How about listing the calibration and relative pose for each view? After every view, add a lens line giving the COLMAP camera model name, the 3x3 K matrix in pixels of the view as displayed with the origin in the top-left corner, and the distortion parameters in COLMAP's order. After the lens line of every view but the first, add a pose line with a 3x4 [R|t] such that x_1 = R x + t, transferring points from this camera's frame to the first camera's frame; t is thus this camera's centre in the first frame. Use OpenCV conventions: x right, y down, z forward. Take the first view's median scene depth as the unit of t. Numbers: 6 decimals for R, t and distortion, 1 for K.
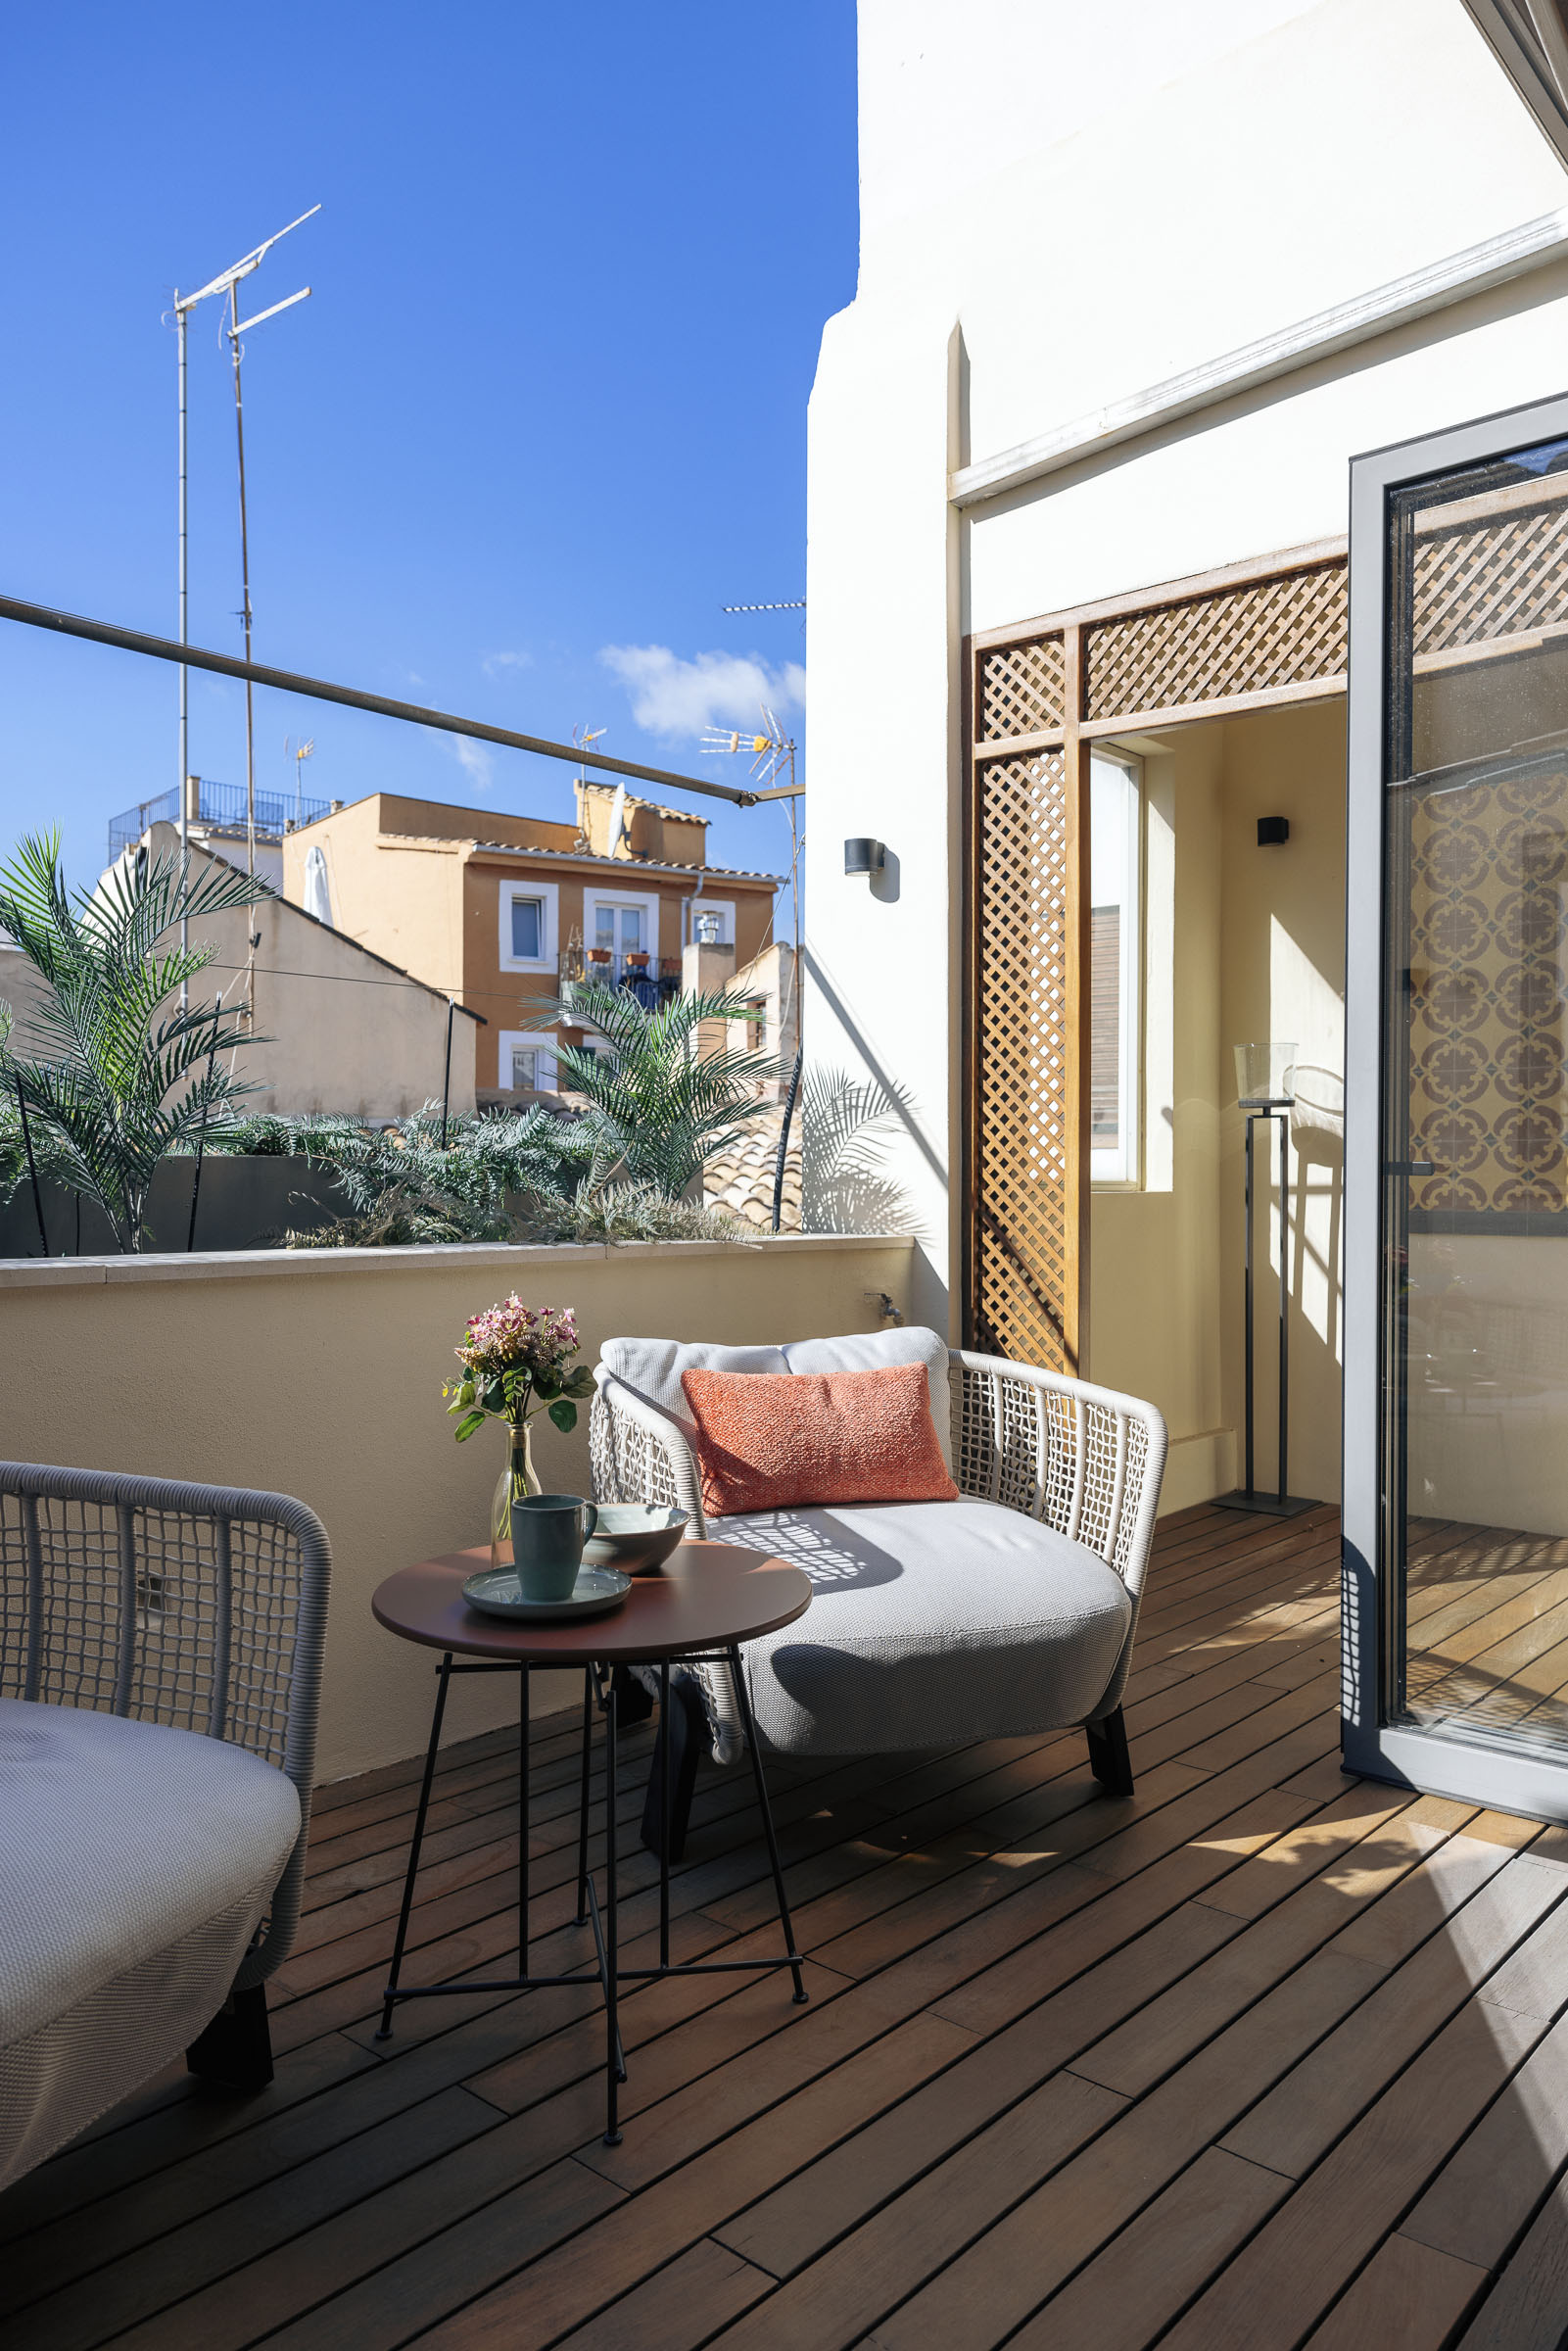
lens RADIAL K [[1650.9, 0, 784.0], [0, 1650.9, 1175.5], [0, 0, 1]] dist [0.030138, -0.004914]
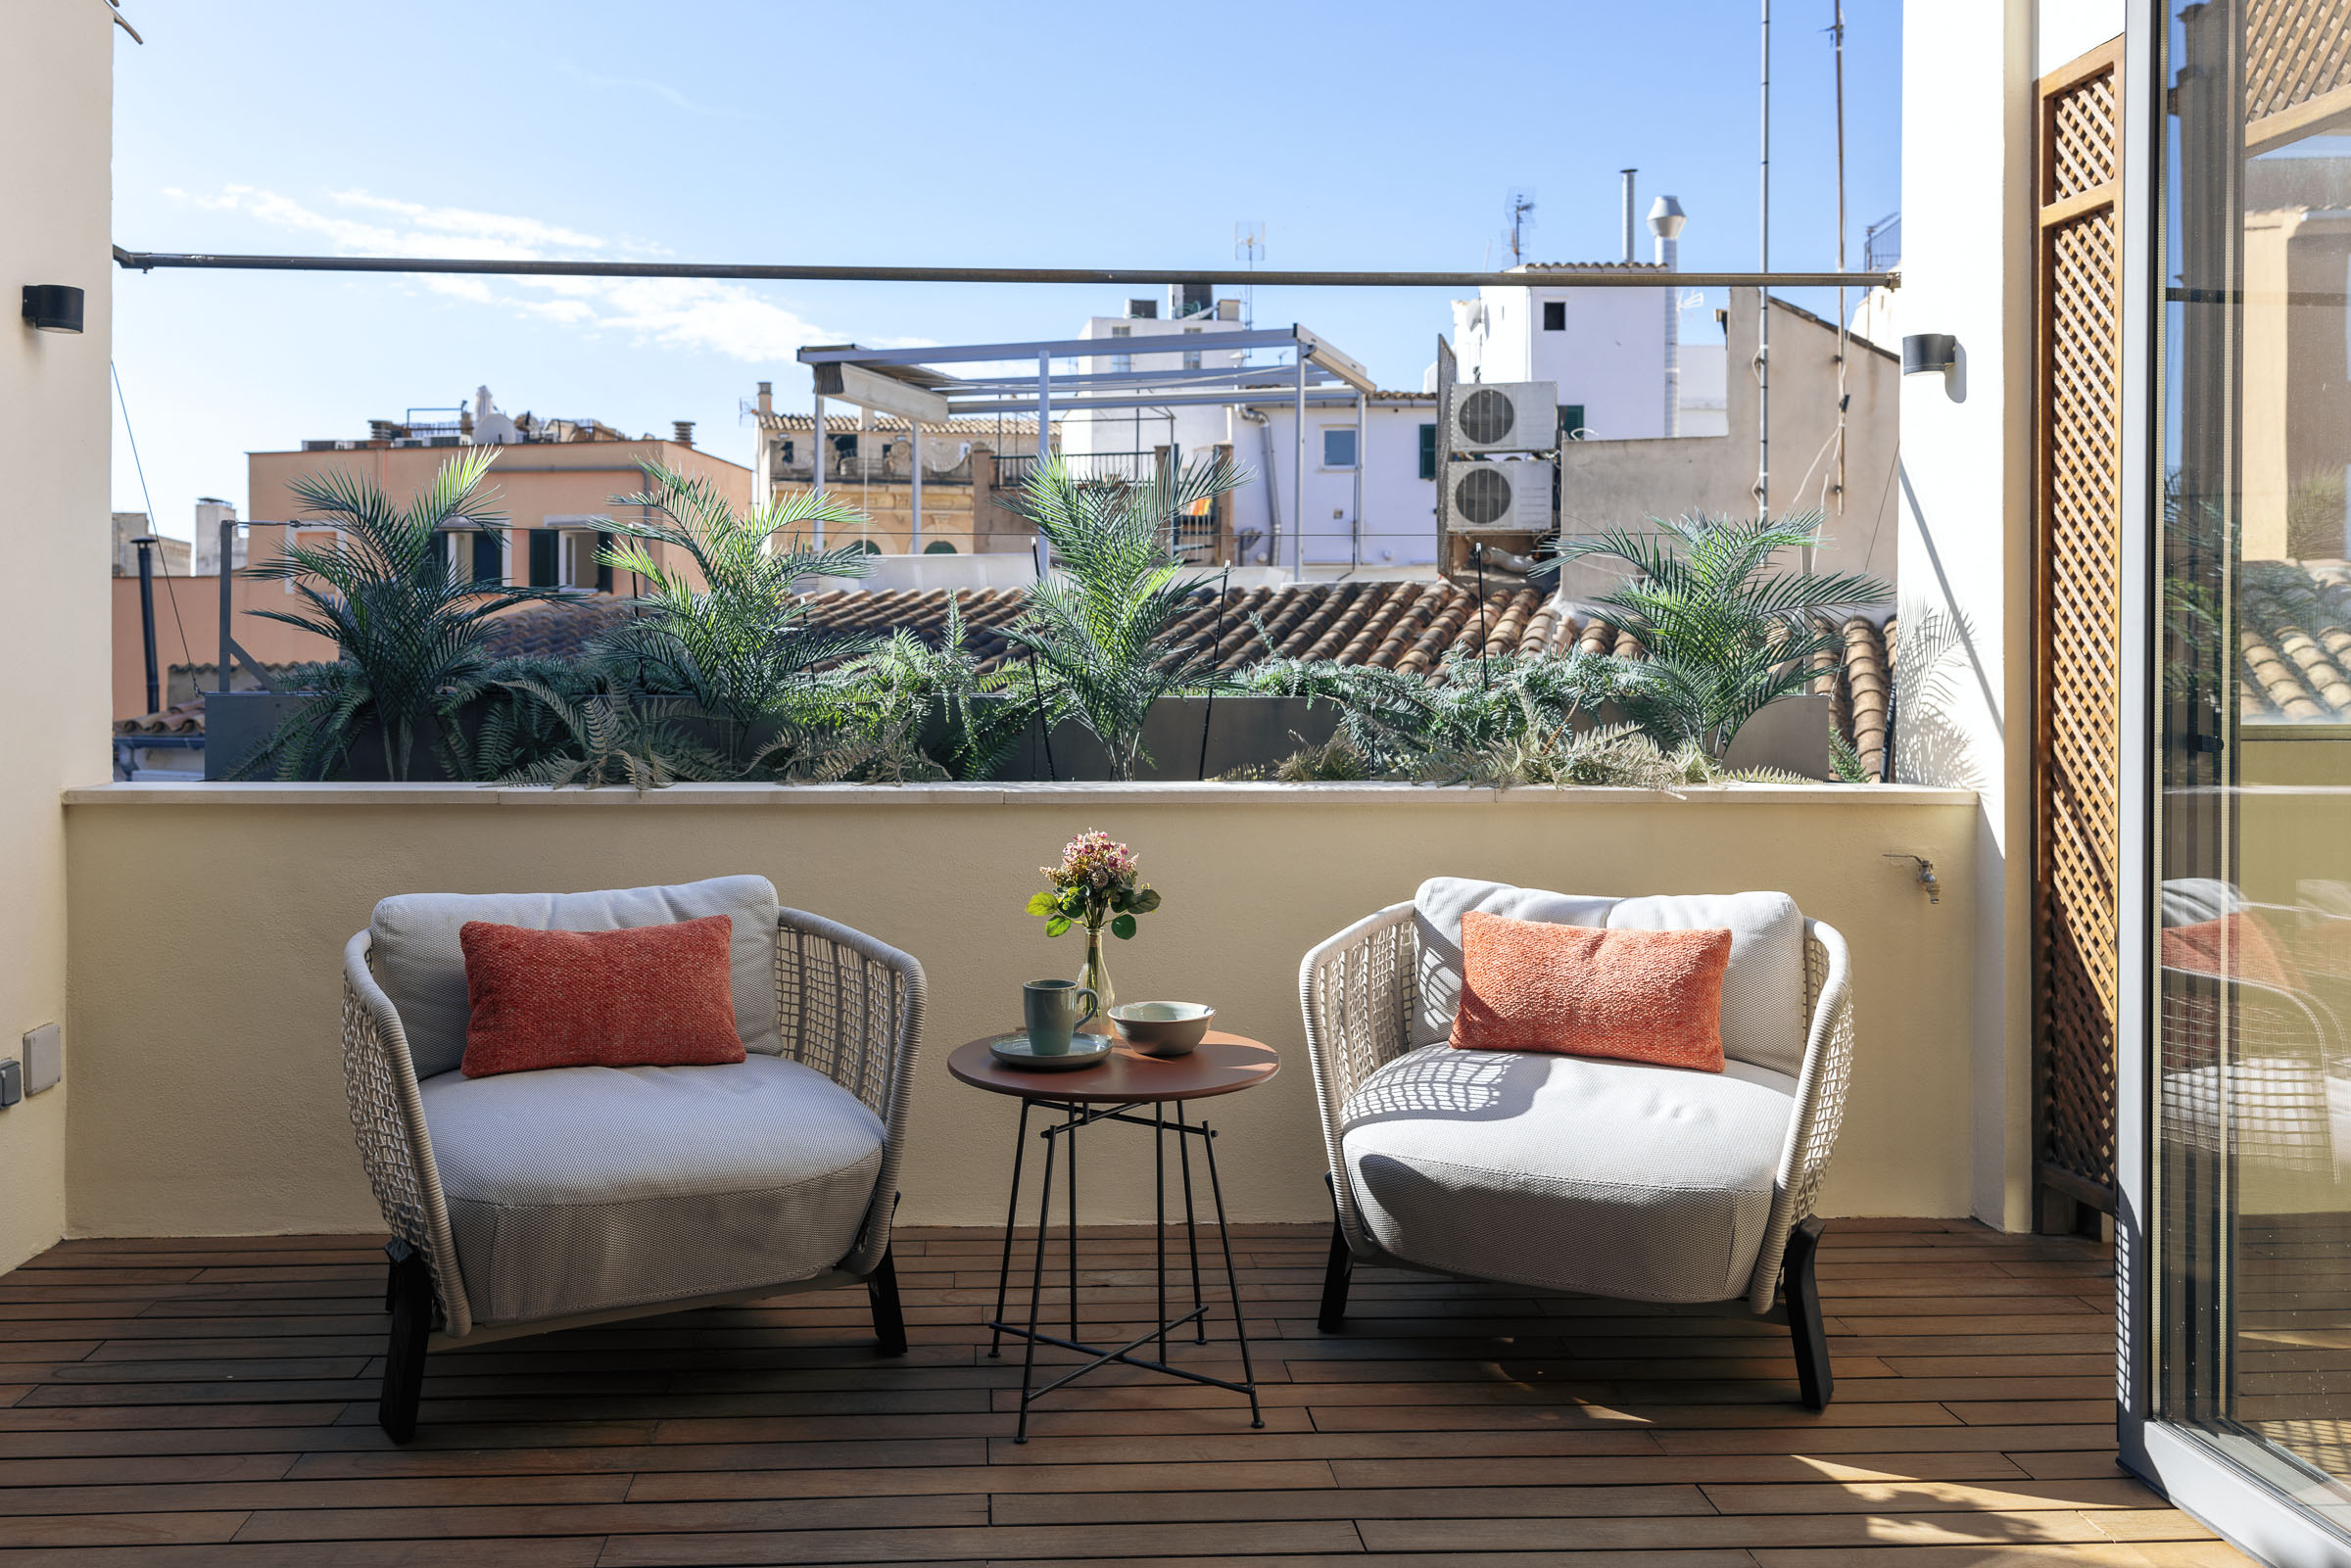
lens RADIAL K [[2129.6, 0, 1175.3], [0, 2129.6, 643.8], [0, 0, 1]] dist [0.047058, -0.013978]
pose [[0.697891, -0.001325, -0.716203, 0.672089], [0.001287, 0.999999, -0.000596, -0.046159], [0.716203, -0.000506, 0.697892, -0.083334]]
